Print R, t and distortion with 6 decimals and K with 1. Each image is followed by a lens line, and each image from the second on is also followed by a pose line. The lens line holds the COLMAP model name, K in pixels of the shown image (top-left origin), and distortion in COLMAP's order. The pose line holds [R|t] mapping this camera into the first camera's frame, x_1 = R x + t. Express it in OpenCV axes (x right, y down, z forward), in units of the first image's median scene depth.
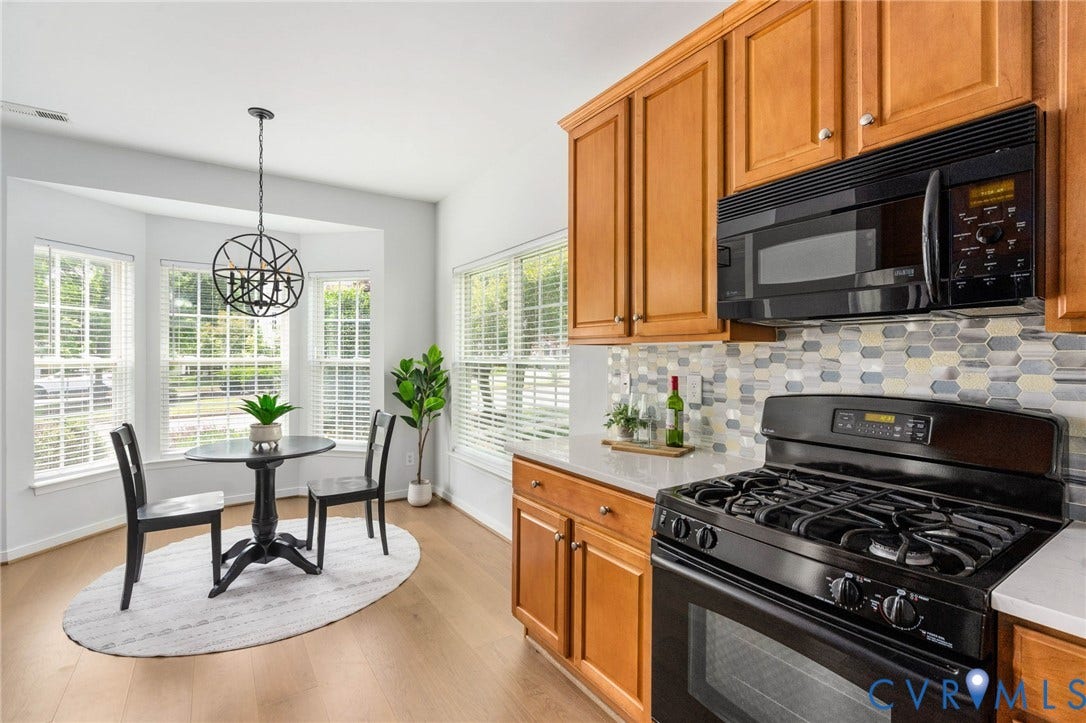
lens RADIAL K [[489.0, 0, 543.6], [0, 489.0, 355.8], [0, 0, 1]] dist [-0.004847, 0.001873]
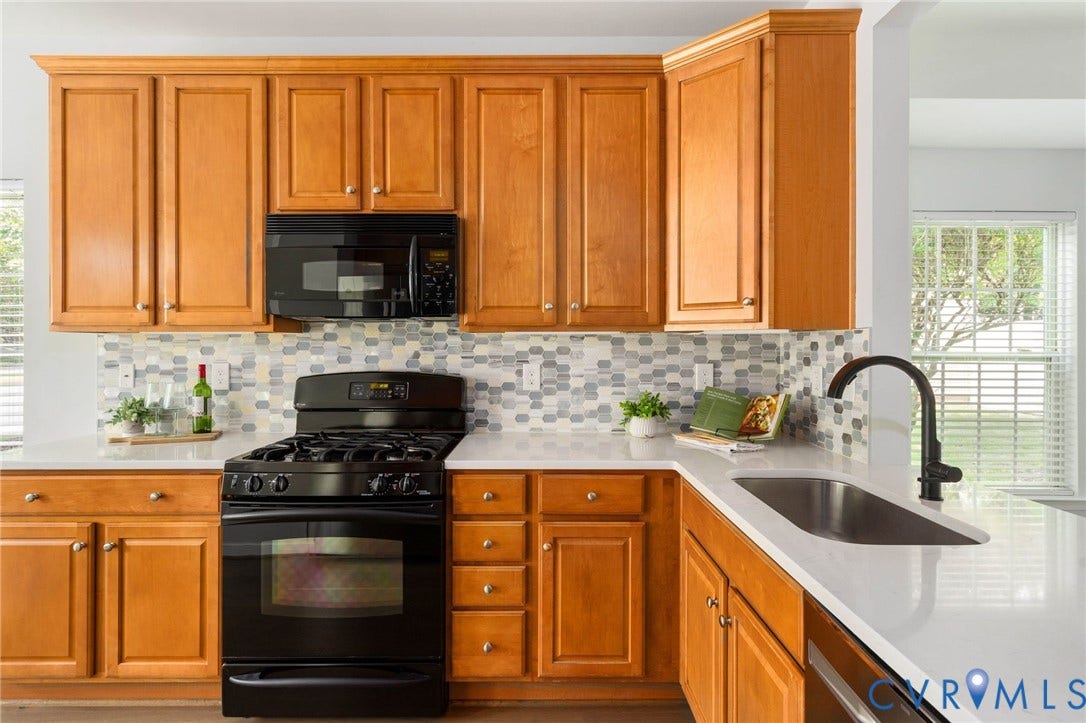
lens RADIAL K [[489.0, 0, 534.3], [0, 489.0, 345.4], [0, 0, 1]] dist [-0.004847, 0.001873]
pose [[0.562006, -0.004287, 0.827122, -0.247334], [0.002653, 0.999991, 0.003380, -0.000087], [-0.827129, 0.000295, 0.562012, -0.202717]]
